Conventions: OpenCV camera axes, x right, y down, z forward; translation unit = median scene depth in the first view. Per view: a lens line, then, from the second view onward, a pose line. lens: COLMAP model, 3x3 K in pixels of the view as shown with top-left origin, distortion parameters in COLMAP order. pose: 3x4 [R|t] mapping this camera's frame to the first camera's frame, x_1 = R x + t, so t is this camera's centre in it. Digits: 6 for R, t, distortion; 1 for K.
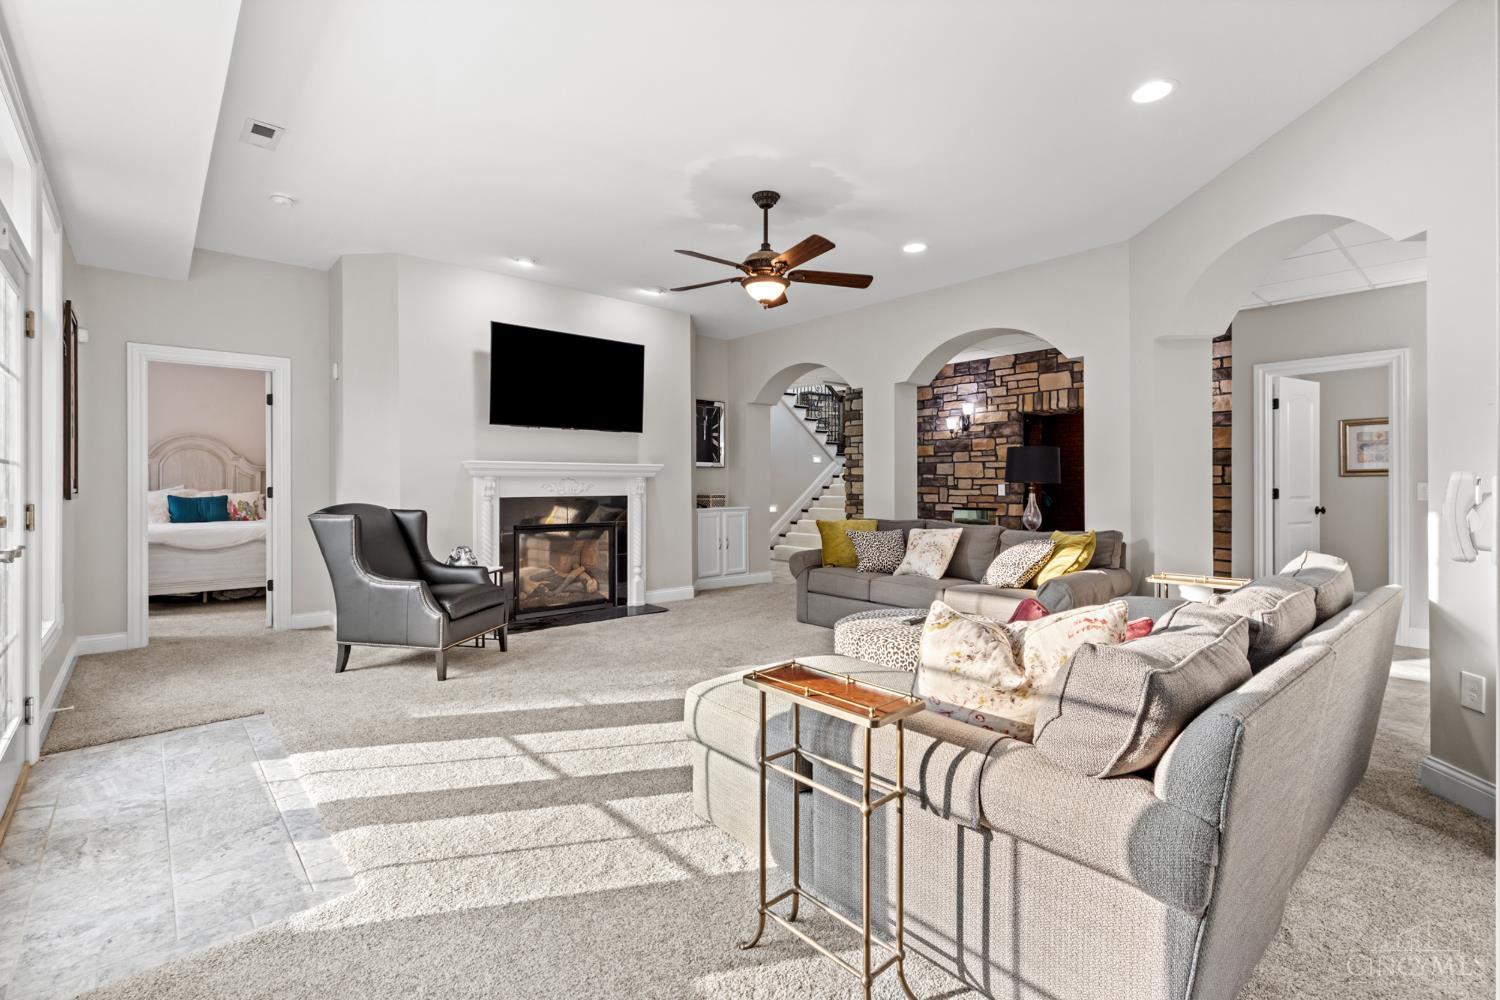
lens RADIAL K [[676.2, 0, 750.6], [0, 676.2, 485.0], [0, 0, 1]] dist [0.004027, -0.001354]
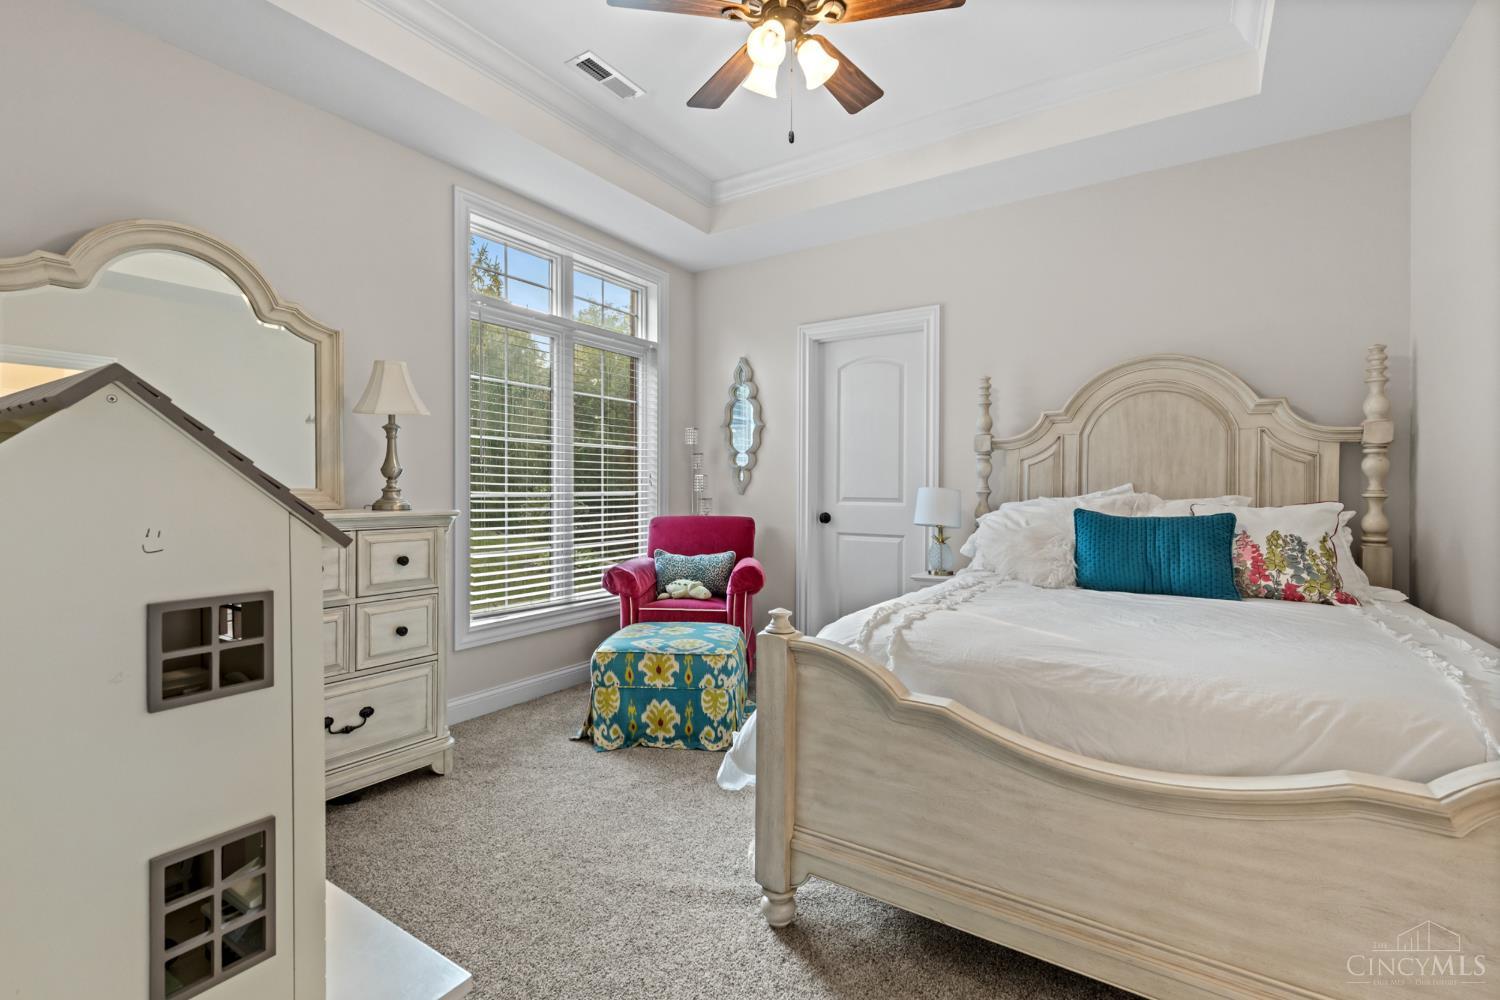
lens RADIAL K [[676.2, 0, 753.5], [0, 676.2, 491.0], [0, 0, 1]] dist [0.004027, -0.001354]
pose [[0.263885, 0.002864, -0.964550, -0.513766], [-0.006099, 0.999981, 0.001301, 0.005262], [0.964535, 0.005540, 0.263897, 0.683055]]
